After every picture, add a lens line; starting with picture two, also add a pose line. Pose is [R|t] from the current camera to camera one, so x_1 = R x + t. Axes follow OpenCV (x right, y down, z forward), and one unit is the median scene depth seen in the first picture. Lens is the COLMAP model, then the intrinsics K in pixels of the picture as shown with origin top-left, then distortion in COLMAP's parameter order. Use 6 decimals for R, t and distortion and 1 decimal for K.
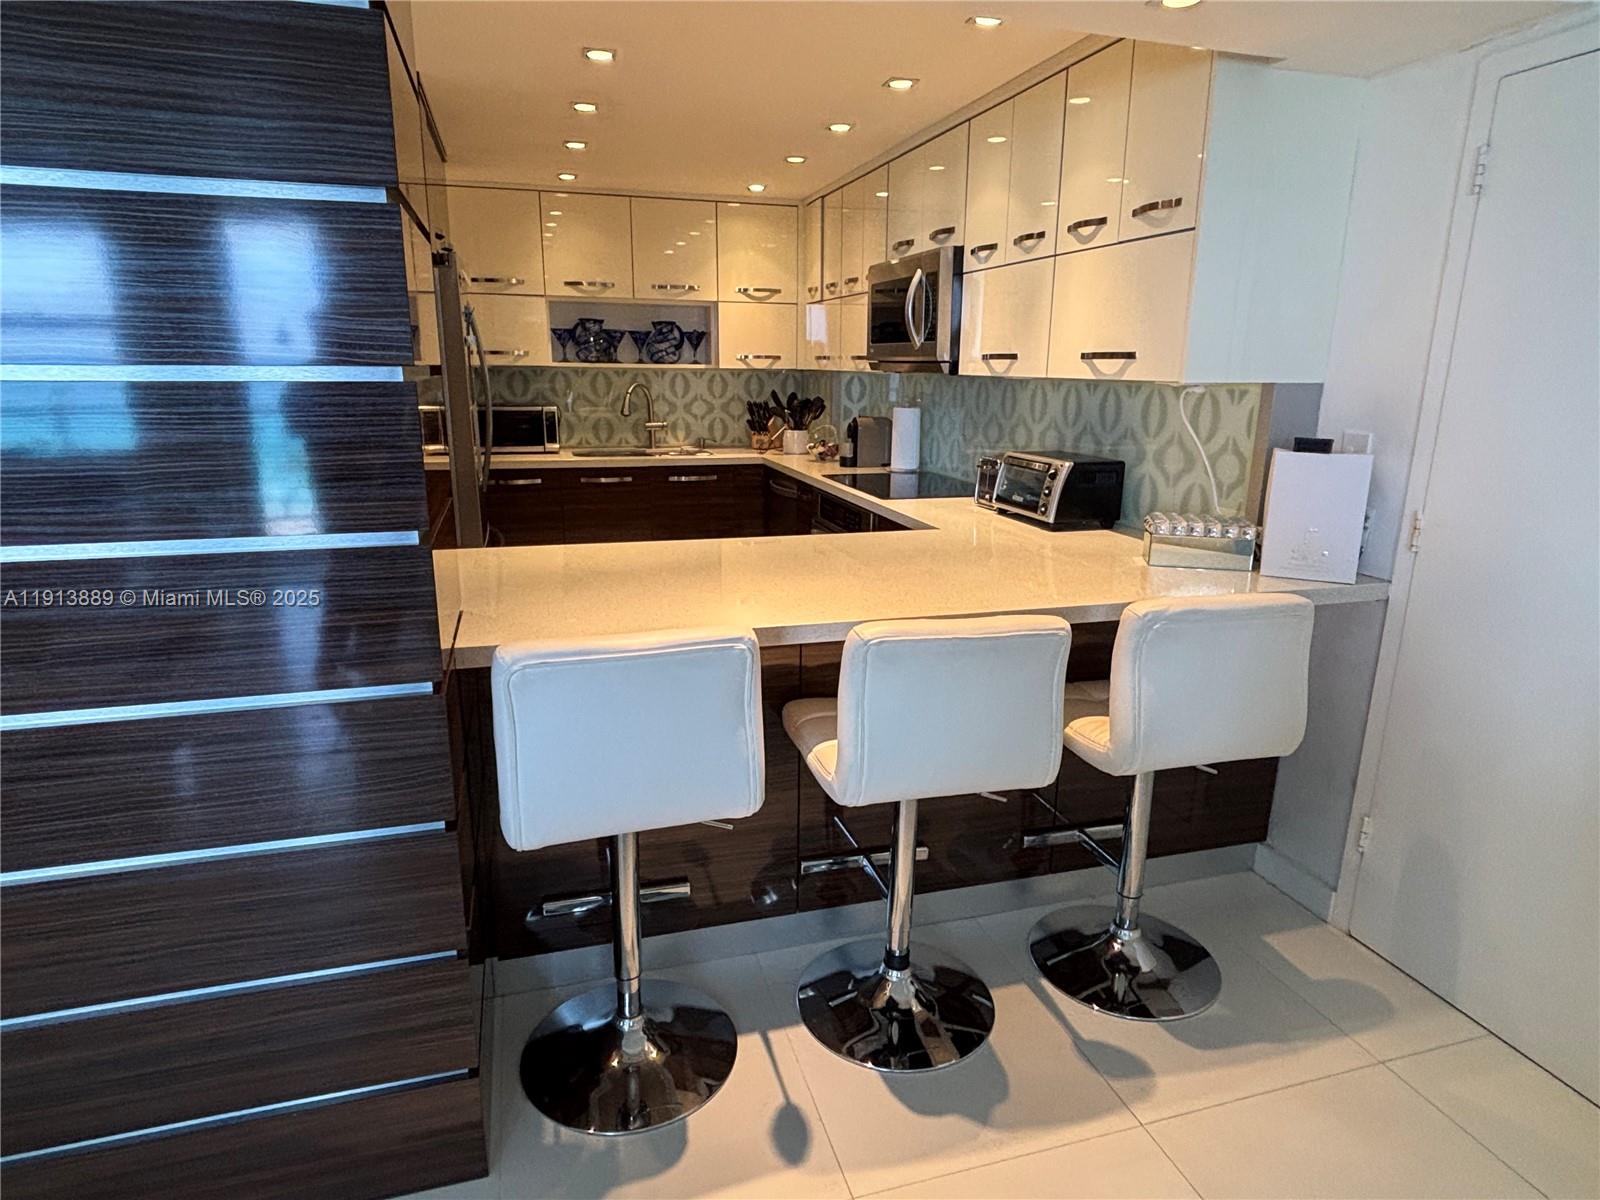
lens RADIAL K [[938.7, 0, 800.0], [0, 938.7, 600.0], [0, 0, 1]] dist [0.076536, -0.000413]
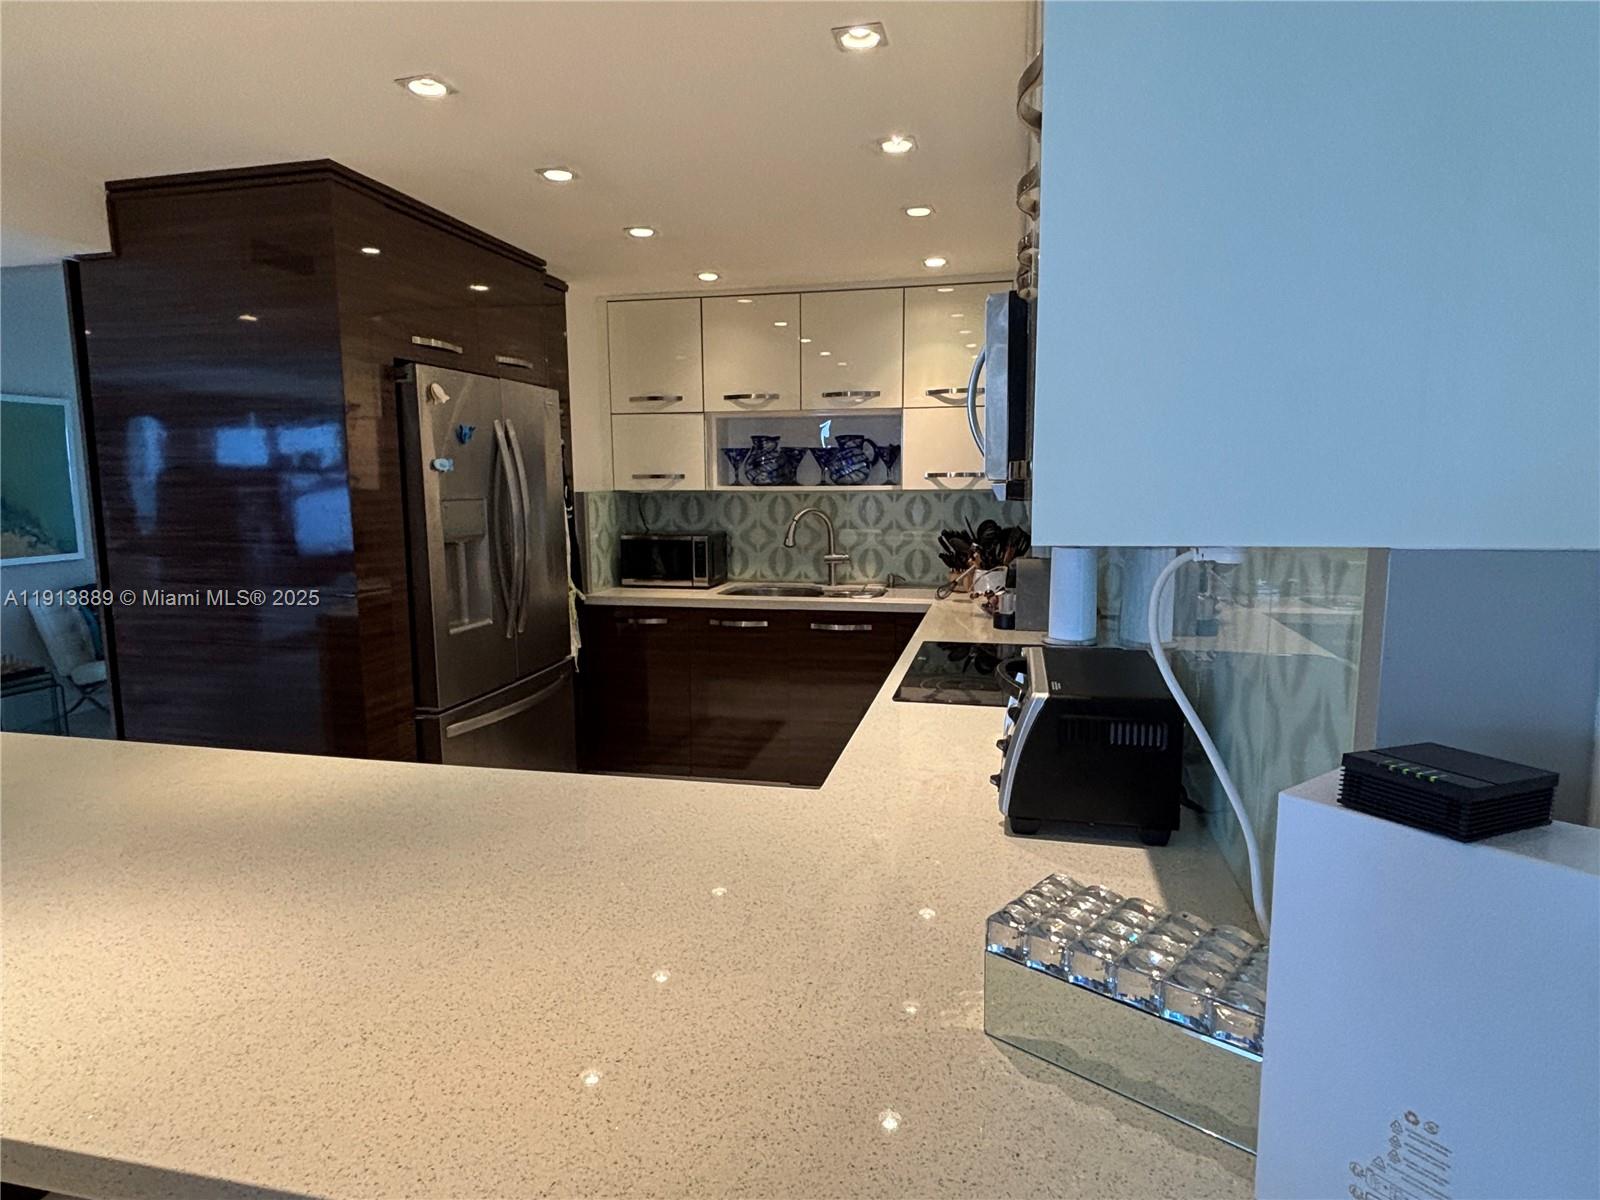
lens RADIAL K [[938.7, 0, 800.0], [0, 938.7, 600.0], [0, 0, 1]] dist [0.076536, -0.000413]
pose [[0.875392, 0.048420, -0.480983, 0.222974], [-0.105741, 0.990056, -0.092782, -0.073184], [0.471707, 0.132080, 0.871807, 0.289669]]
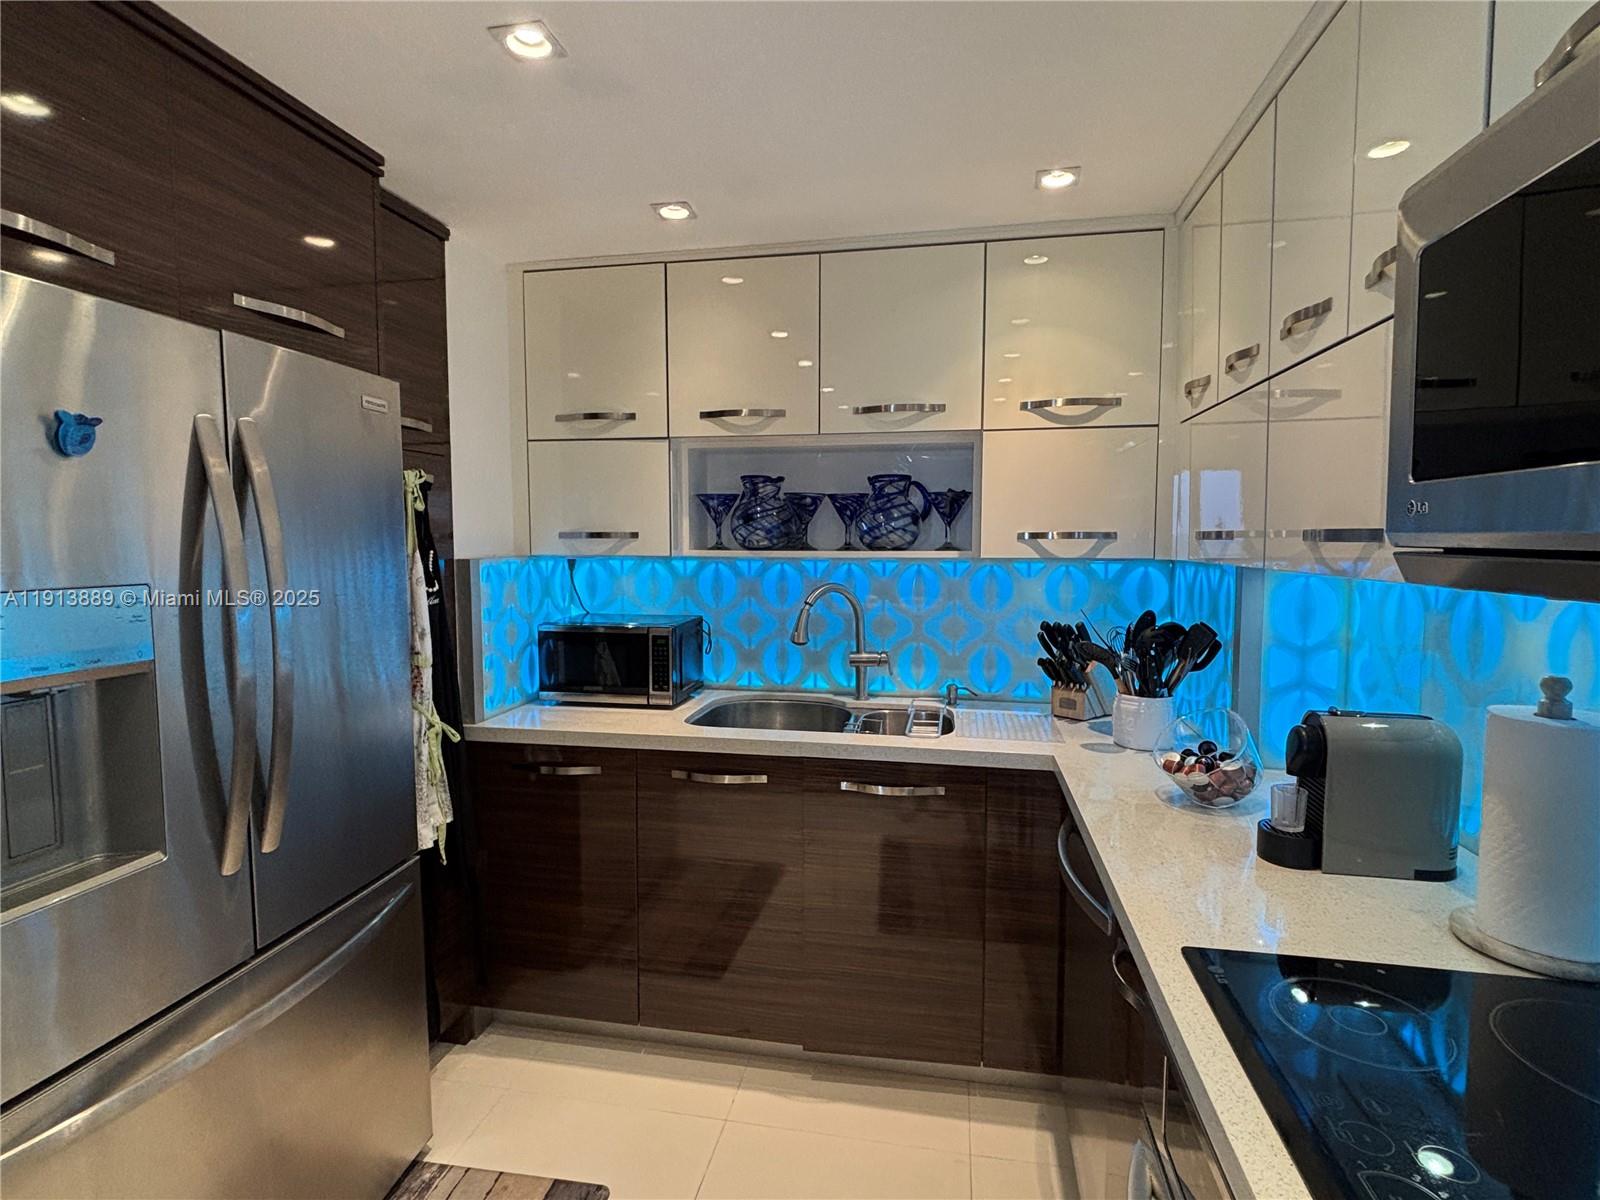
lens RADIAL K [[805.3, 0, 799.1], [0, 805.3, 594.3], [0, 0, 1]] dist [0.001721, 0.000540]
pose [[0.890027, 0.022493, -0.455352, 0.022969], [-0.104143, 0.982406, -0.155028, -0.152062], [0.443853, 0.185400, 0.876710, 0.592603]]
